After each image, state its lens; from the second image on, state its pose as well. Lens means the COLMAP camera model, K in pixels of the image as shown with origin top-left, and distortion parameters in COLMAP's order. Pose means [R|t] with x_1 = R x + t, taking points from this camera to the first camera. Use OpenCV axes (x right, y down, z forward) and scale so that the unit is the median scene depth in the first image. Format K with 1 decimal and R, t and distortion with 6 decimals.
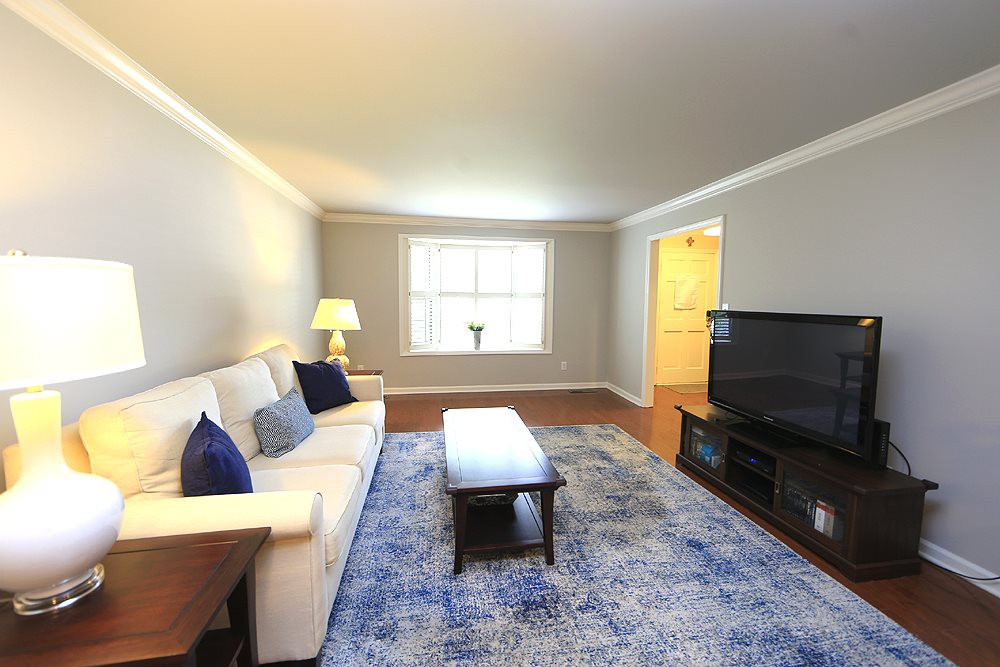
lens RADIAL K [[395.8, 0, 496.0], [0, 395.8, 331.2], [0, 0, 1]] dist [-0.010363, -0.000211]
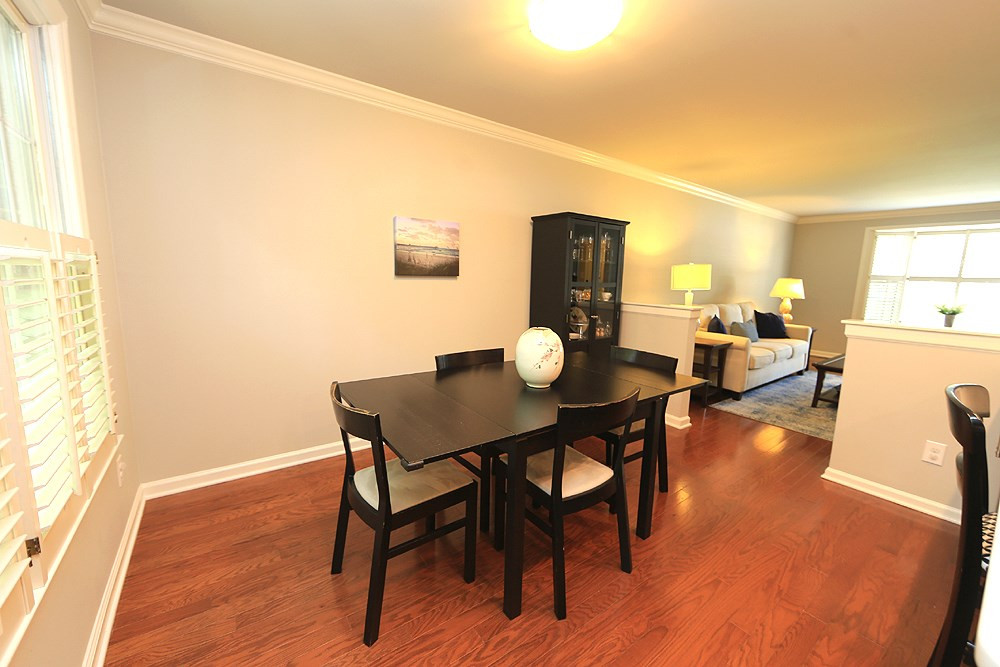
lens RADIAL K [[395.8, 0, 499.8], [0, 395.8, 331.6], [0, 0, 1]] dist [-0.010363, -0.000211]
pose [[0.458030, 0.127667, -0.879721, 0.494104], [-0.096786, 0.990912, 0.093411, 0.096555], [0.883652, 0.042360, 0.466224, -0.785434]]
